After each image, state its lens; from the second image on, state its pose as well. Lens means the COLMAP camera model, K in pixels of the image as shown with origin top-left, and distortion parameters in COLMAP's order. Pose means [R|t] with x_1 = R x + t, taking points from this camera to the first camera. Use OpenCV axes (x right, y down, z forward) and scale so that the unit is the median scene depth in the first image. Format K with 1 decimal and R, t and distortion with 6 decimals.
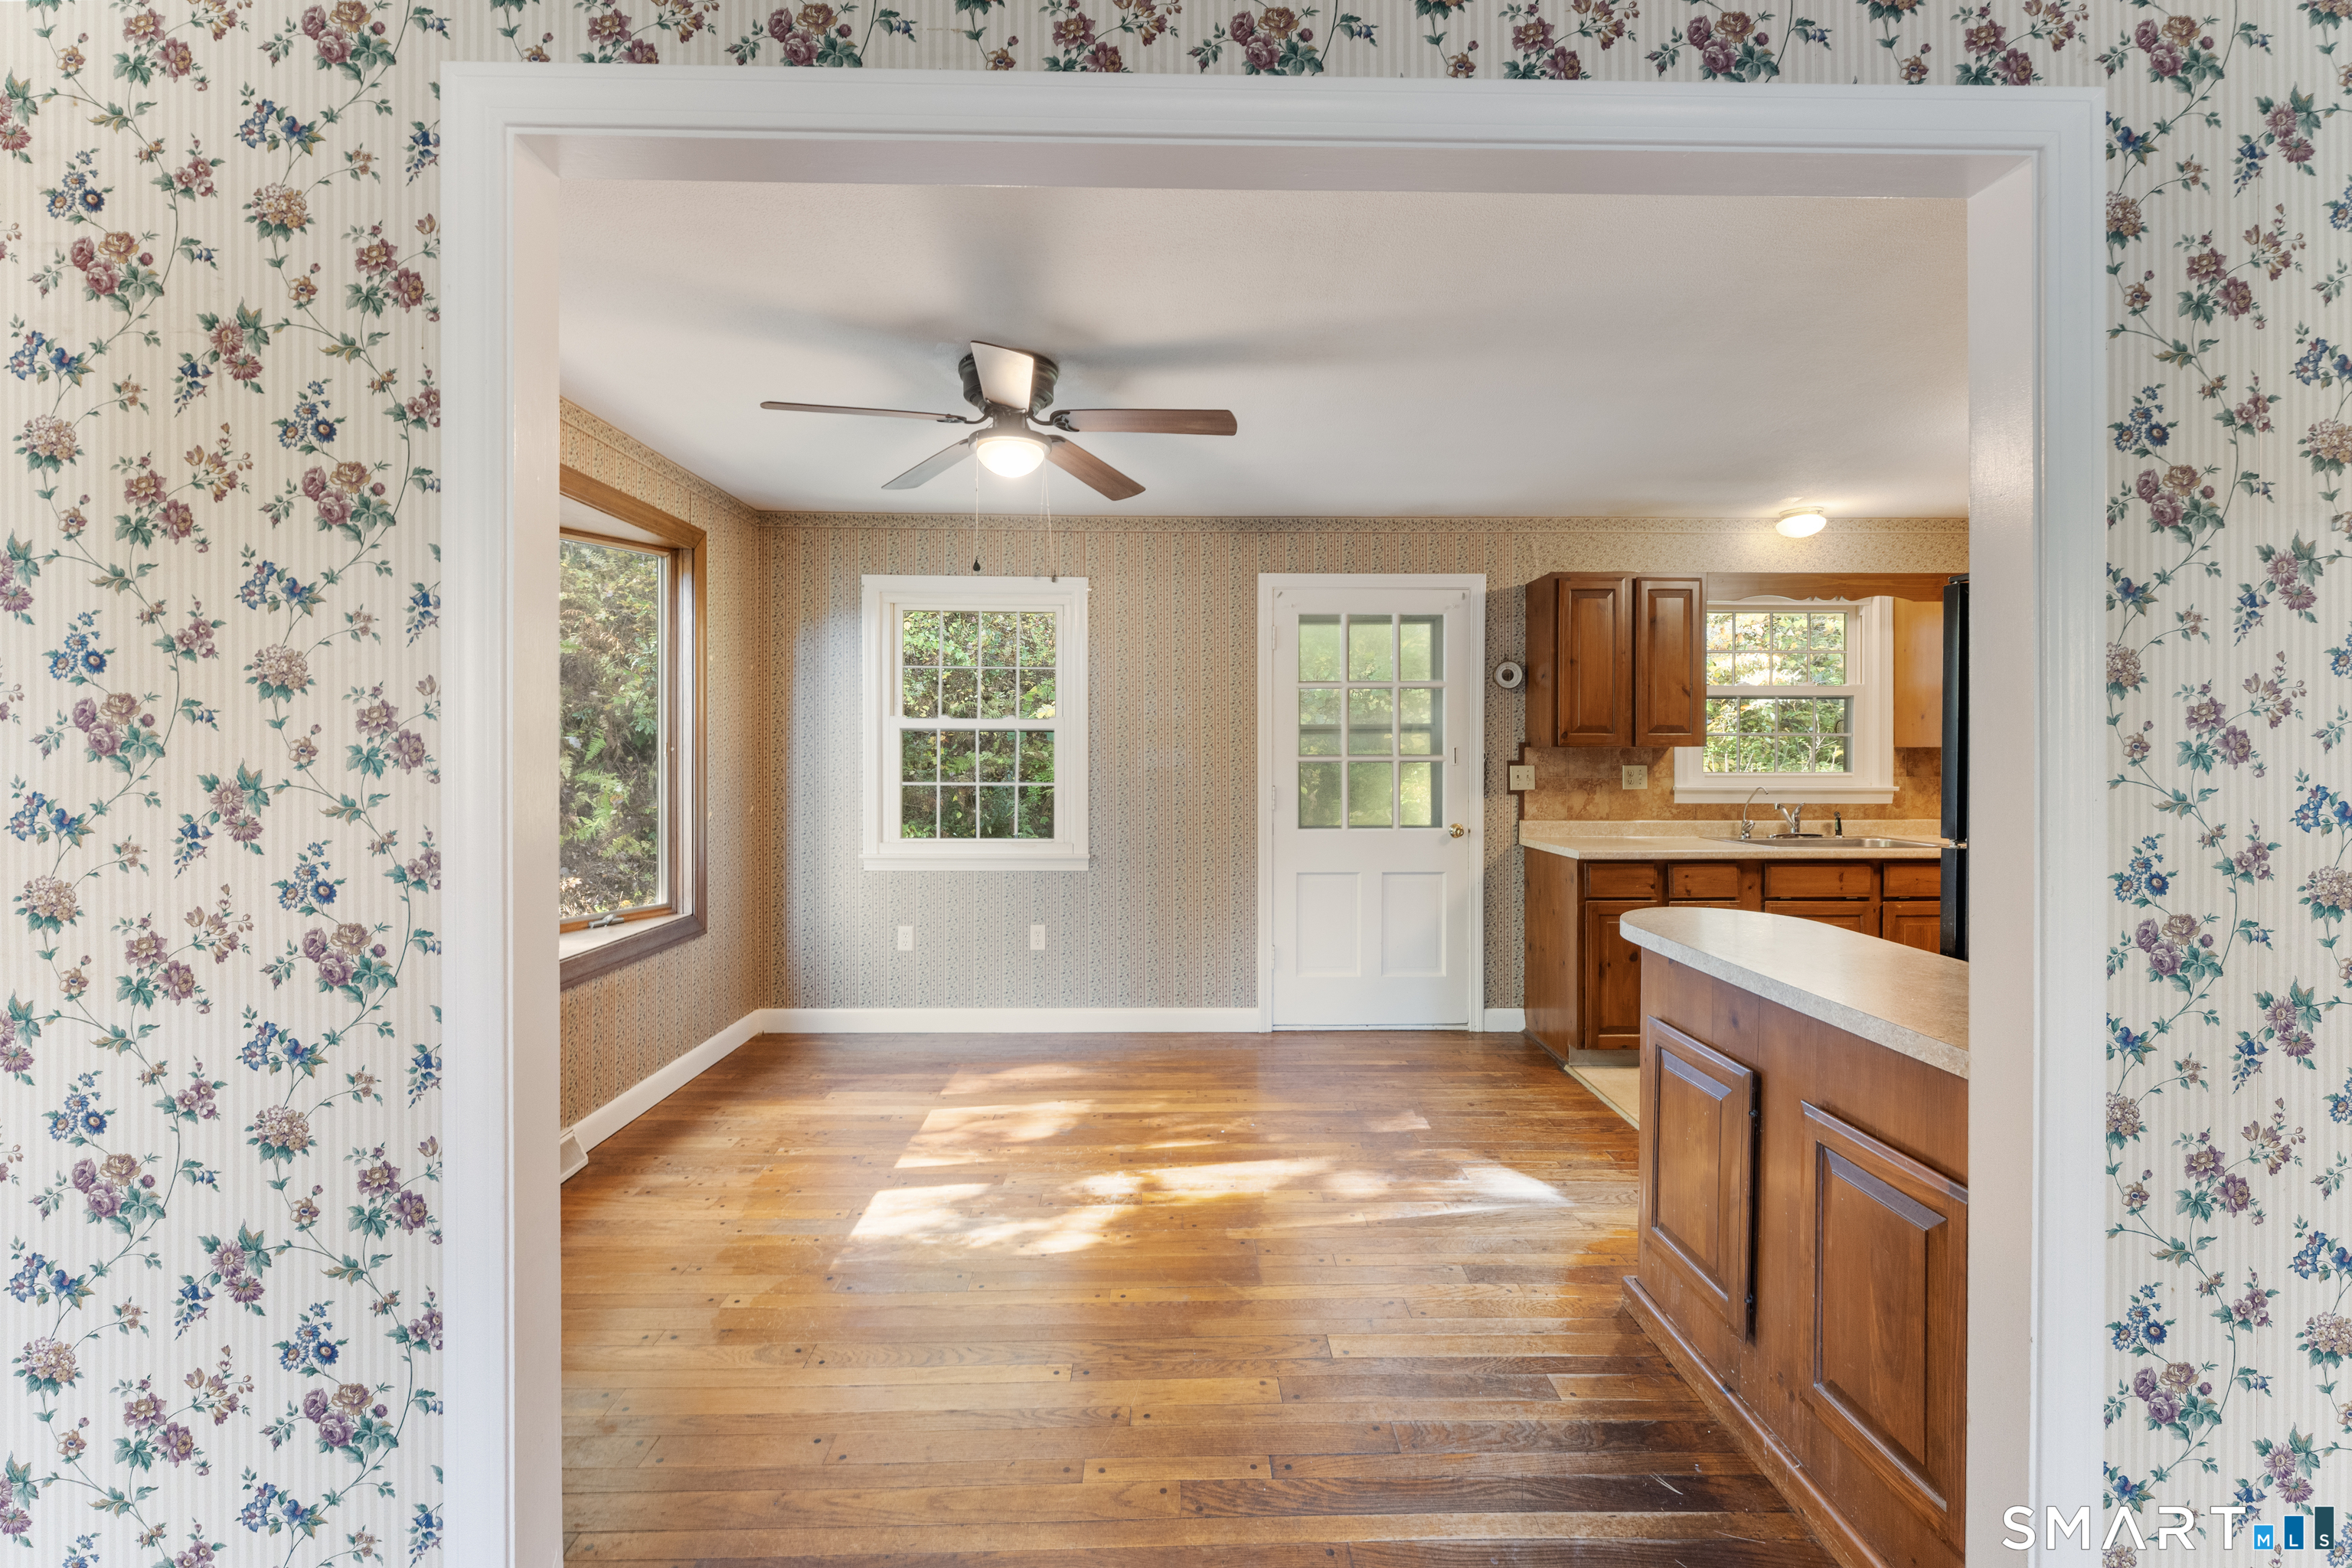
lens RADIAL K [[955.3, 0, 1182.4], [0, 955.3, 753.8], [0, 0, 1]] dist [-0.000126, -0.000542]
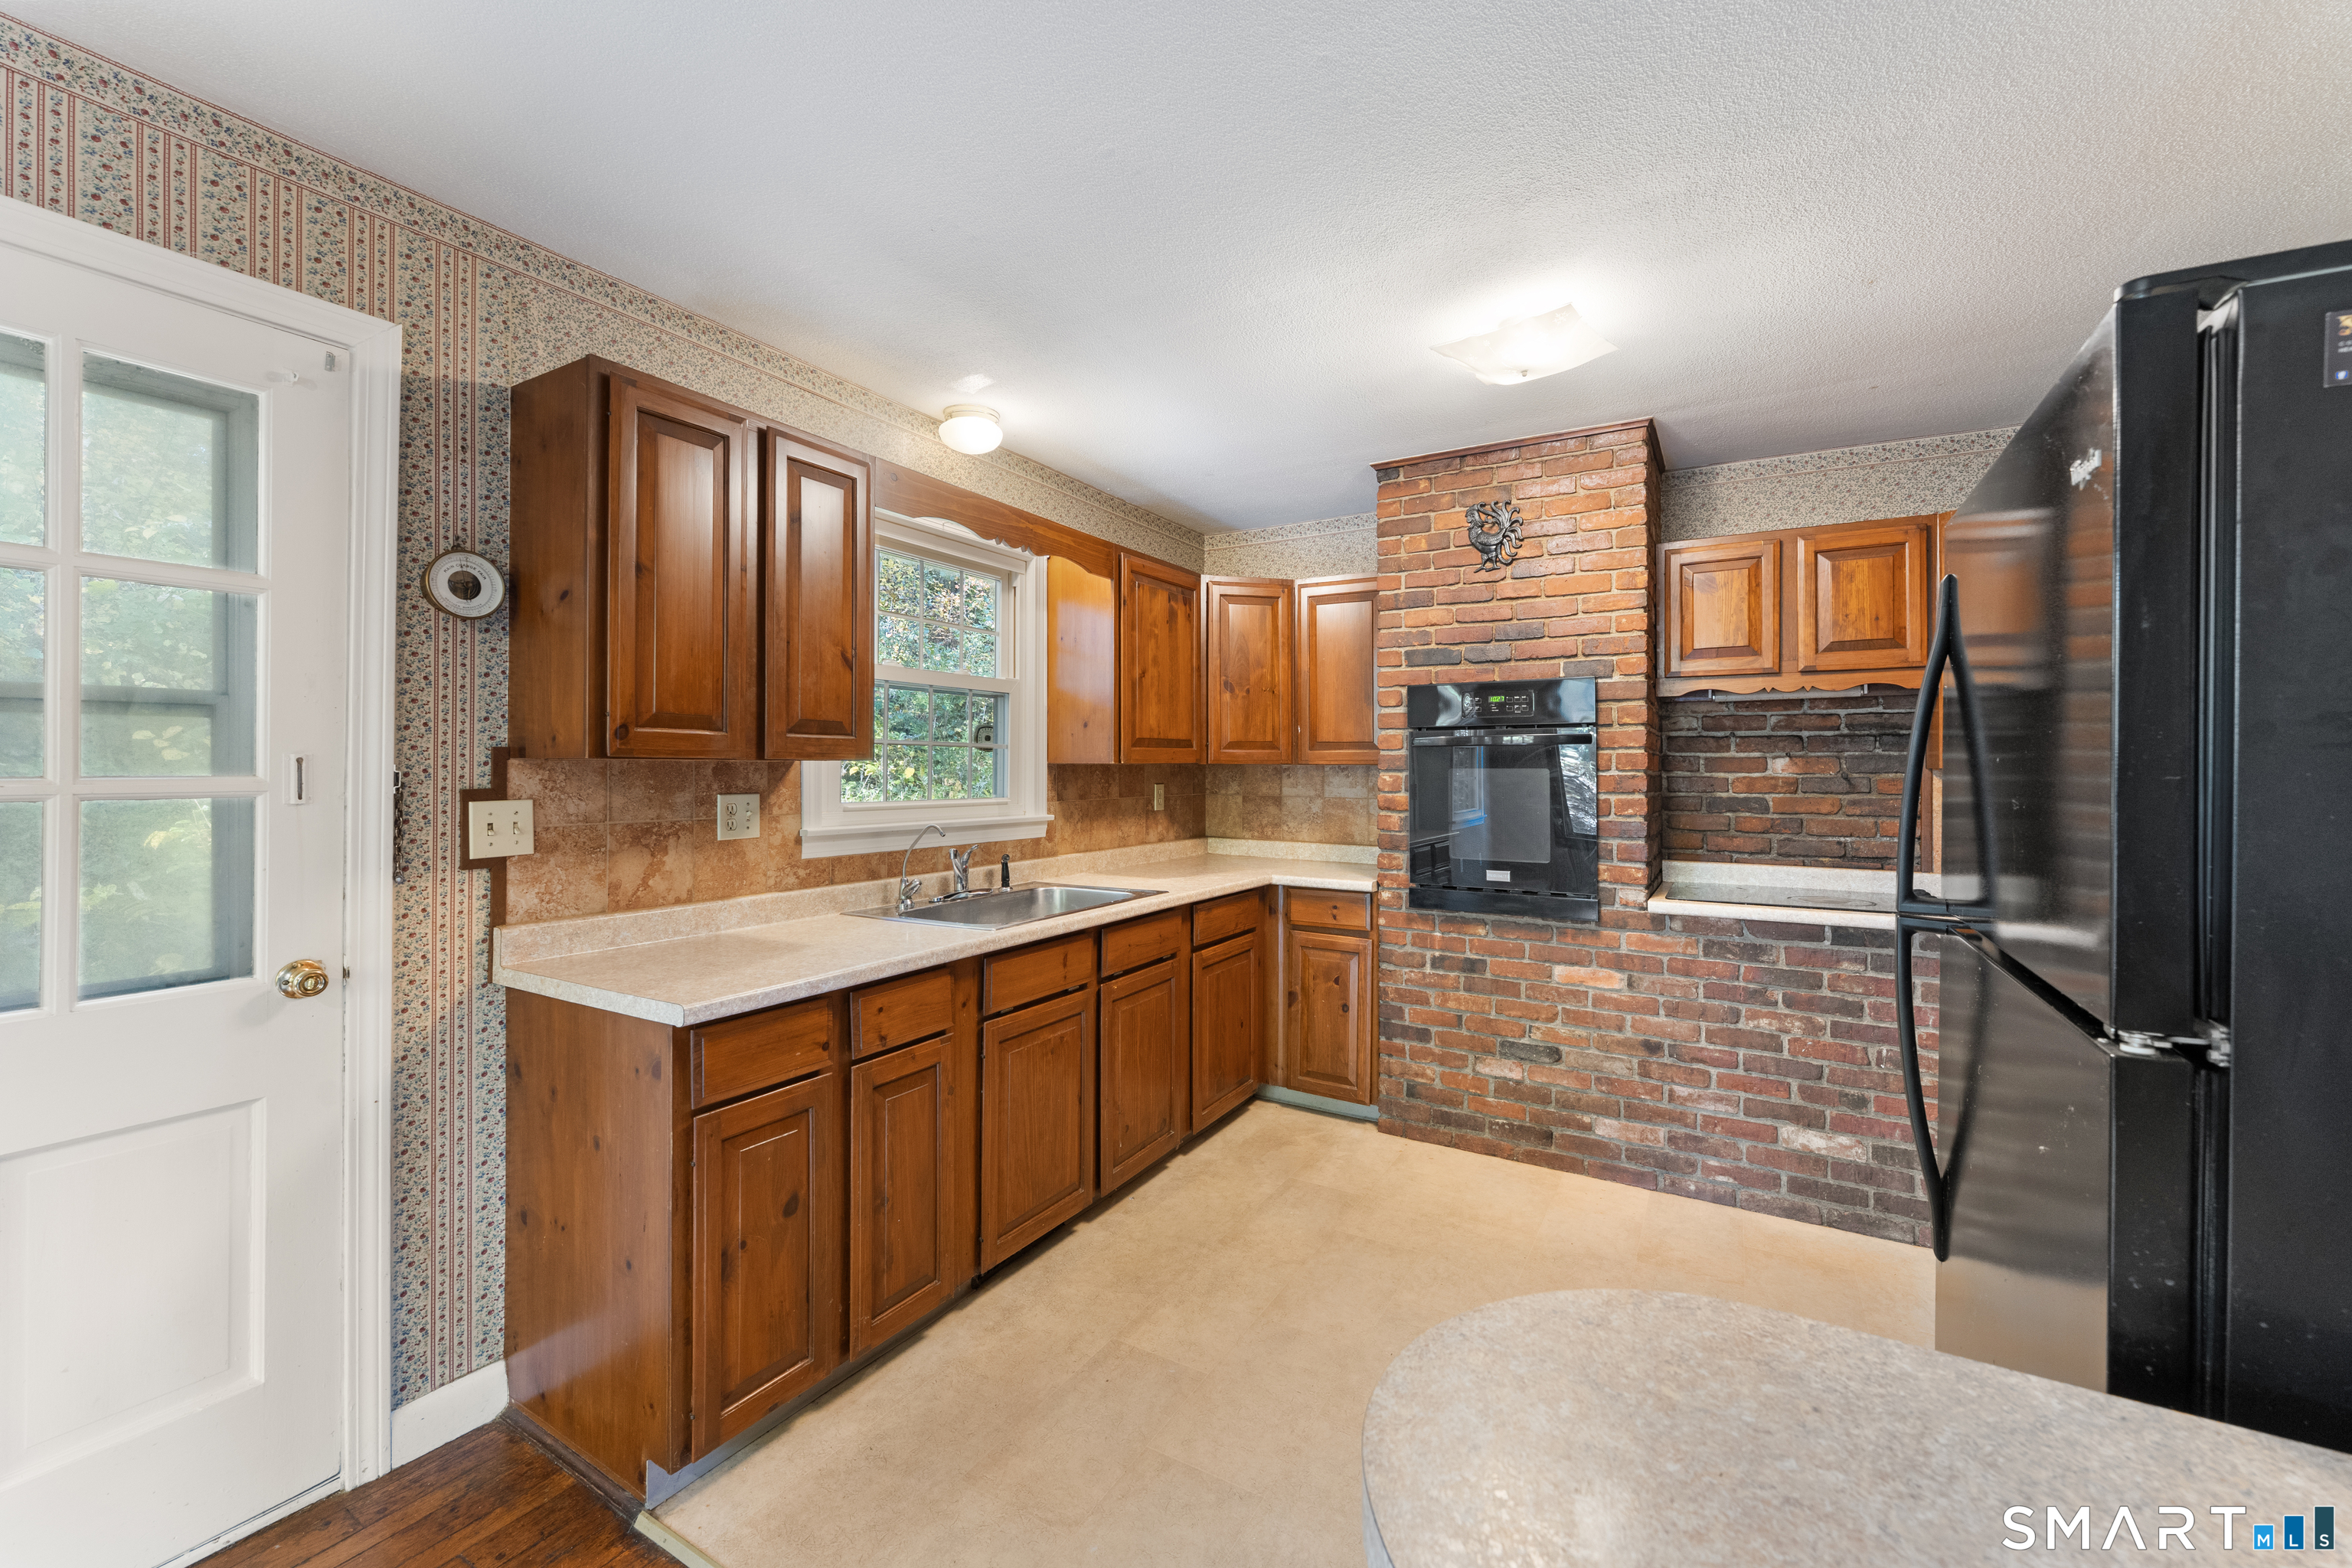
lens RADIAL K [[955.3, 0, 1183.6], [0, 955.3, 765.7], [0, 0, 1]] dist [-0.000126, -0.000542]
pose [[0.520144, 0.003709, 0.854071, 0.146933], [-0.001369, 0.999993, -0.003509, -0.002446], [-0.854078, 0.000656, 0.520145, 0.511838]]
